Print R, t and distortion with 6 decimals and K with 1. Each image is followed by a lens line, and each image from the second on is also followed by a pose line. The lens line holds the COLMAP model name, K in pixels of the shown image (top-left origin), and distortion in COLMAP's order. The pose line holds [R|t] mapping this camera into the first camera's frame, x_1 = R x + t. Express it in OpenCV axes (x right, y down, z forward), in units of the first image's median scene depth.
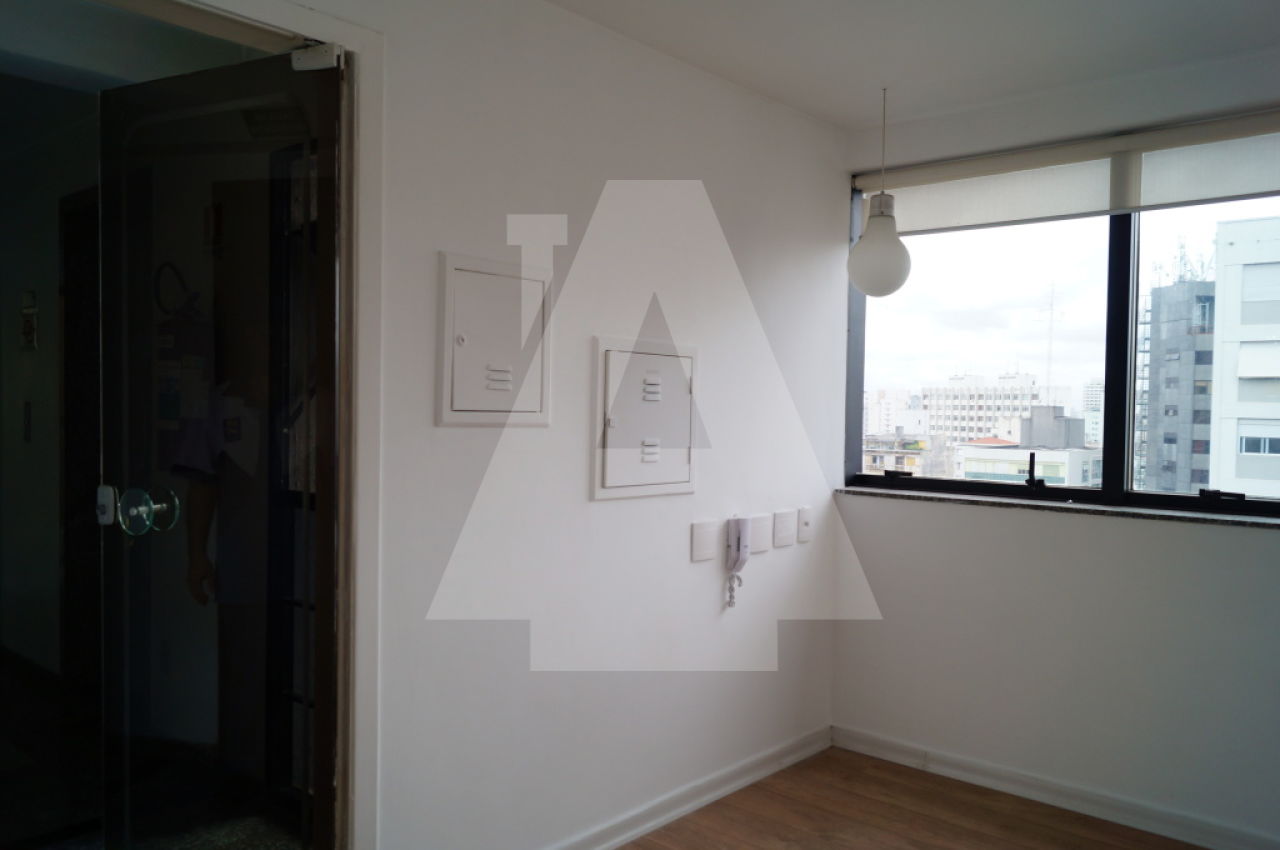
lens RADIAL K [[990.0, 0, 635.9], [0, 990.0, 430.0], [0, 0, 1]] dist [-0.005860, 0.016770]
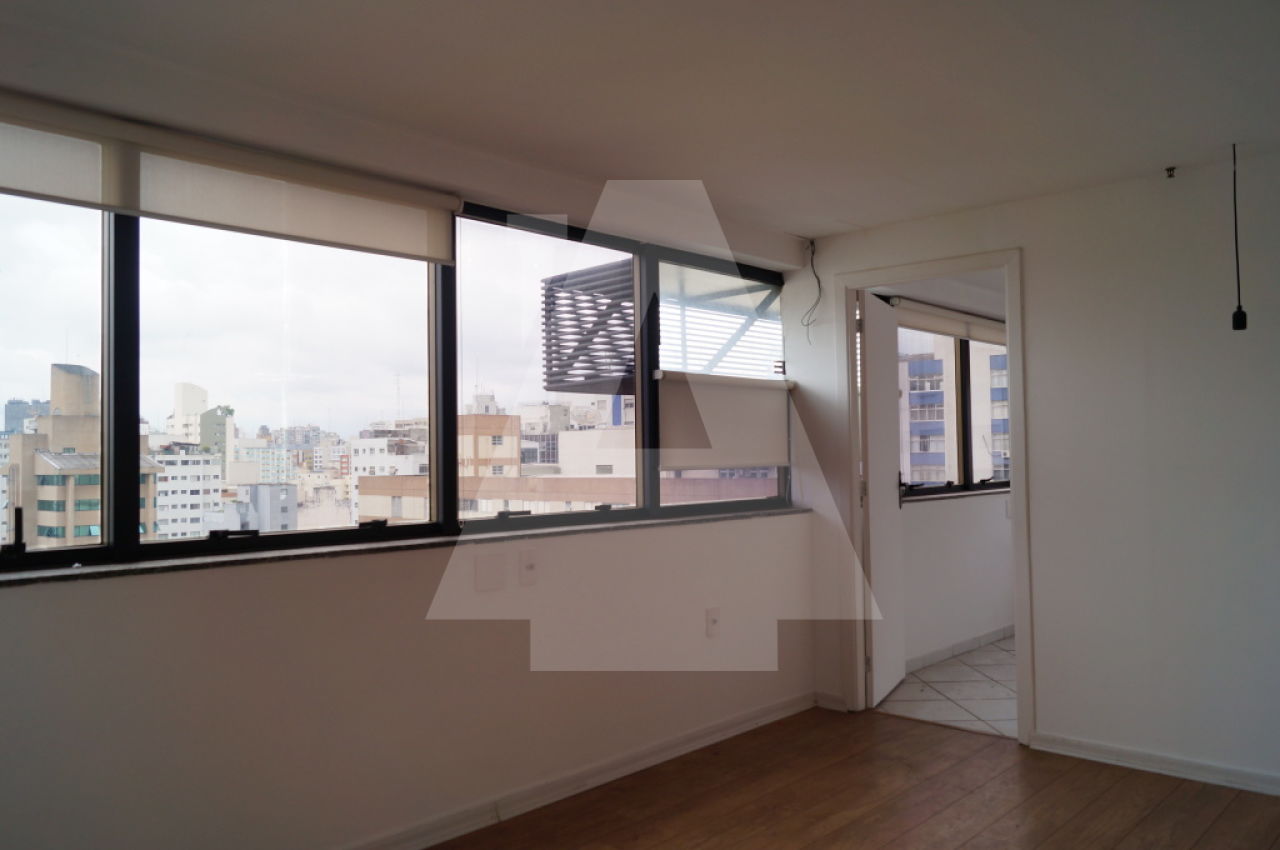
lens RADIAL K [[989.1, 0, 634.8], [0, 989.1, 431.2], [0, 0, 1]] dist [-0.002388, 0.009497]
pose [[0.015760, 0.010364, 0.999822, -0.310793], [0.039036, 0.999178, -0.010972, -0.007220], [-0.999114, 0.039202, 0.015343, 0.508191]]
